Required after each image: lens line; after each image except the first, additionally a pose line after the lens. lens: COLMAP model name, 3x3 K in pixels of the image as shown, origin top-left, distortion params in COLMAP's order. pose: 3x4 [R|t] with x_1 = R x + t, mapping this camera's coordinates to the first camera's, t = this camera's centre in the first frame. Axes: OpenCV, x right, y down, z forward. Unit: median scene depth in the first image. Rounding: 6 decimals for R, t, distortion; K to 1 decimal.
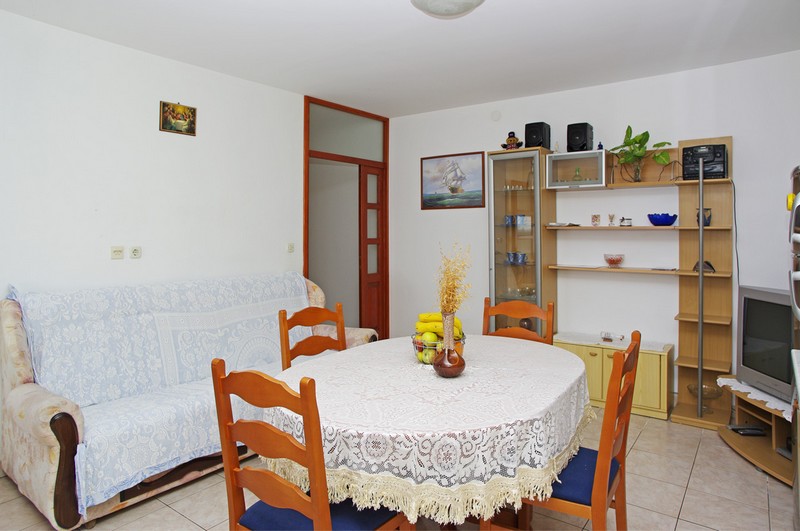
lens RADIAL K [[525.2, 0, 397.7], [0, 525.2, 232.8], [0, 0, 1]] dist [-0.003328, -0.000313]
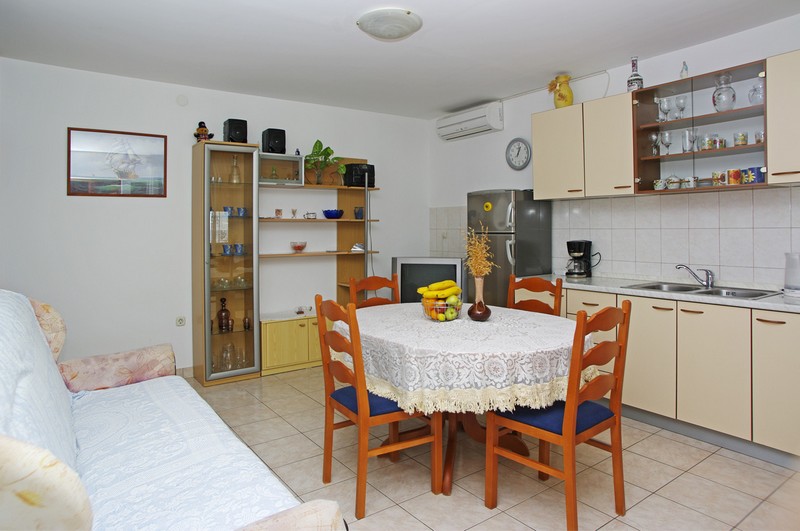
lens RADIAL K [[525.2, 0, 397.7], [0, 525.2, 232.8], [0, 0, 1]] dist [-0.003328, -0.000313]
pose [[0.323085, -0.013692, 0.946271, -0.667267], [0.012602, 0.999869, 0.010164, 0.010242], [-0.946286, 0.008641, 0.323215, 0.388186]]
